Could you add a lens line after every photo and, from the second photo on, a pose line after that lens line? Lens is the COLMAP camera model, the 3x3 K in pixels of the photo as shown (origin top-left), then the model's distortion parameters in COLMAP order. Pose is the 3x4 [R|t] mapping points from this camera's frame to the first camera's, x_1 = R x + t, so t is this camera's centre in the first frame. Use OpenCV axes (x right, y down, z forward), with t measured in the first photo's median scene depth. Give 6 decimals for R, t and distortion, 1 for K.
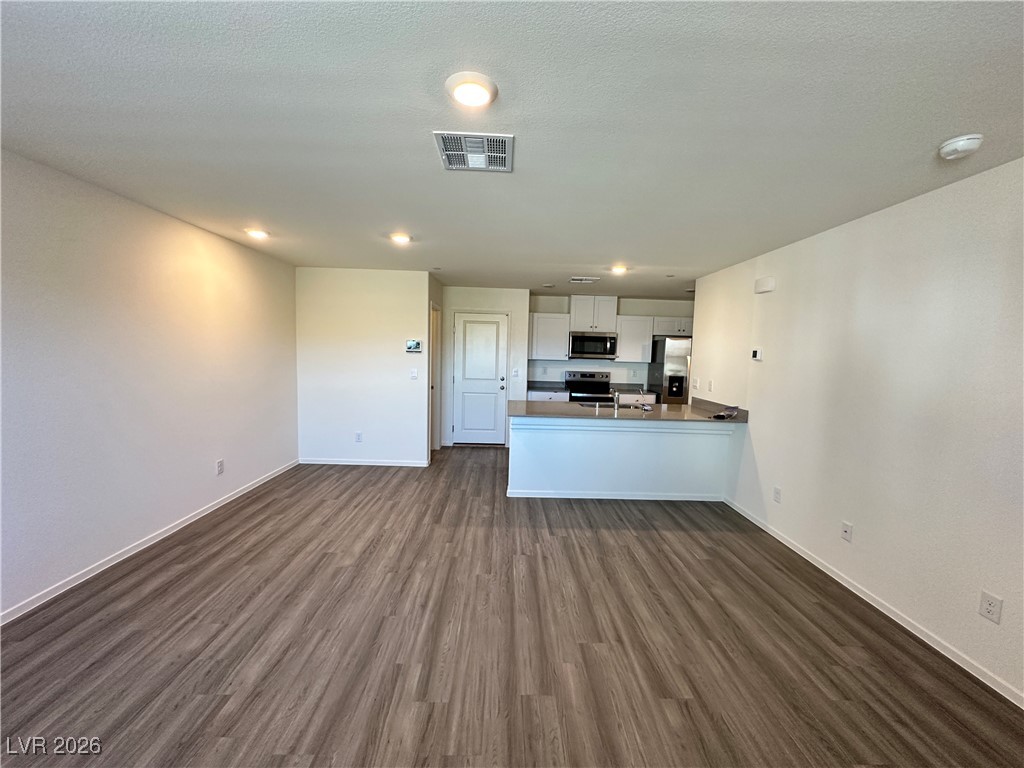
lens RADIAL K [[408.6, 0, 512.5], [0, 408.6, 384.5], [0, 0, 1]] dist [-0.004294, 0.000096]
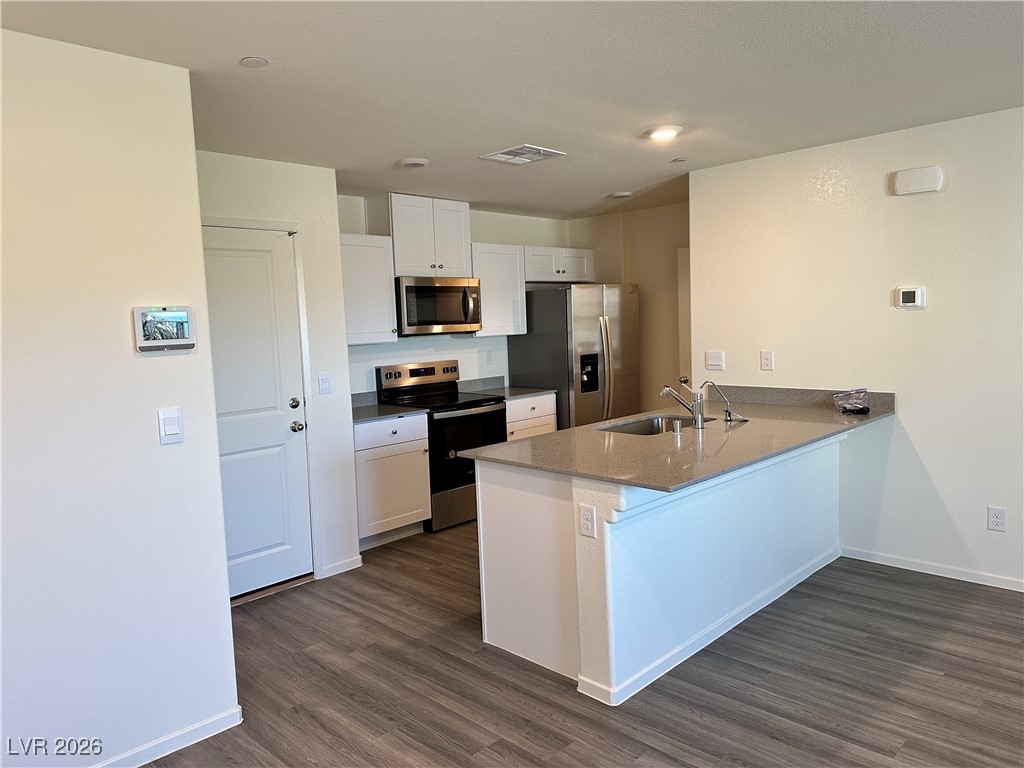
lens RADIAL K [[716.5, 0, 510.6], [0, 716.5, 376.5], [0, 0, 1]] dist [0.044734, -0.022213]
pose [[0.714209, -0.114130, 0.690564, -0.571885], [0.118042, 0.992125, 0.041885, -0.073131], [-0.689906, 0.051601, 0.722057, 0.645677]]
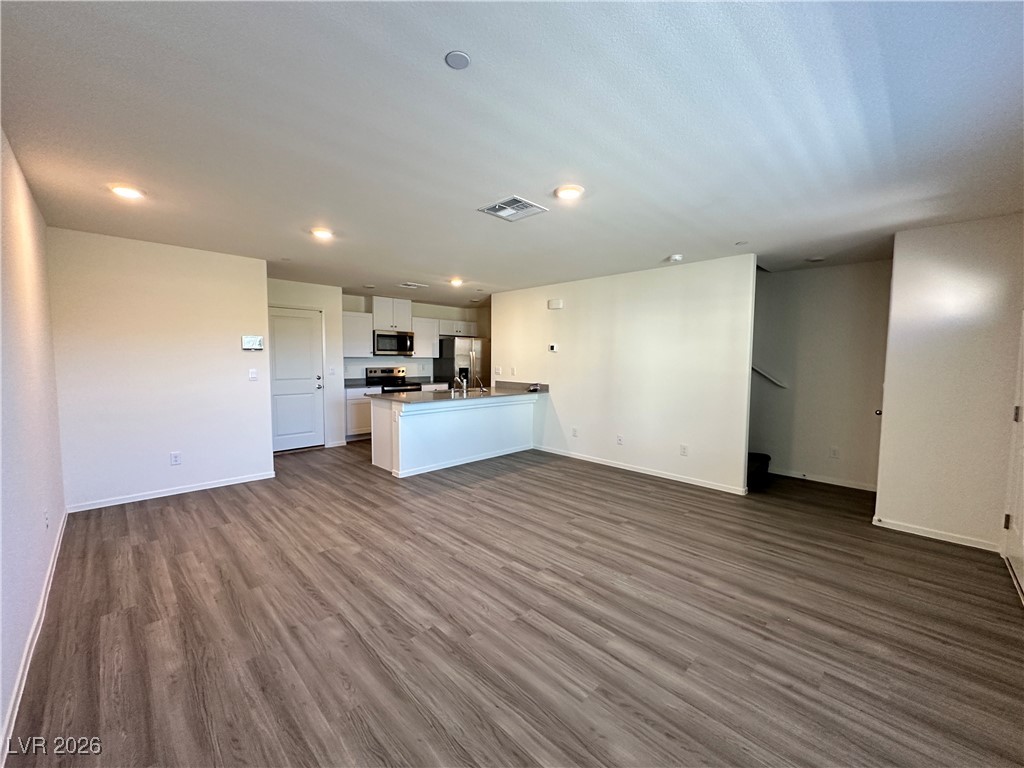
lens RADIAL K [[408.6, 0, 513.6], [0, 408.6, 386.0], [0, 0, 1]] dist [-0.004294, 0.000096]
pose [[0.719506, -0.071028, 0.690844, -0.612893], [0.069173, 0.997139, 0.030476, 0.013558], [-0.691033, 0.025860, 0.722361, -0.029114]]
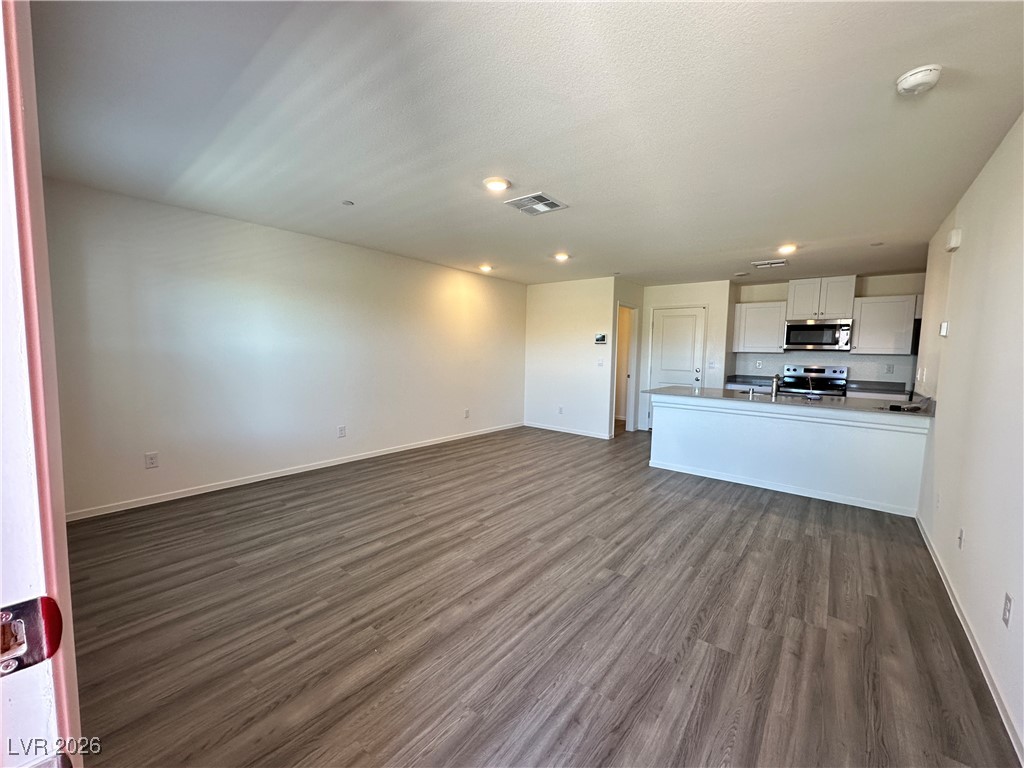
lens RADIAL K [[408.6, 0, 509.8], [0, 408.6, 384.3], [0, 0, 1]] dist [-0.004294, 0.000096]
pose [[0.760312, 0.039689, -0.648345, 0.478312], [-0.052171, 0.998638, -0.000048, 0.077164], [0.647460, 0.033861, 0.761347, -0.142785]]
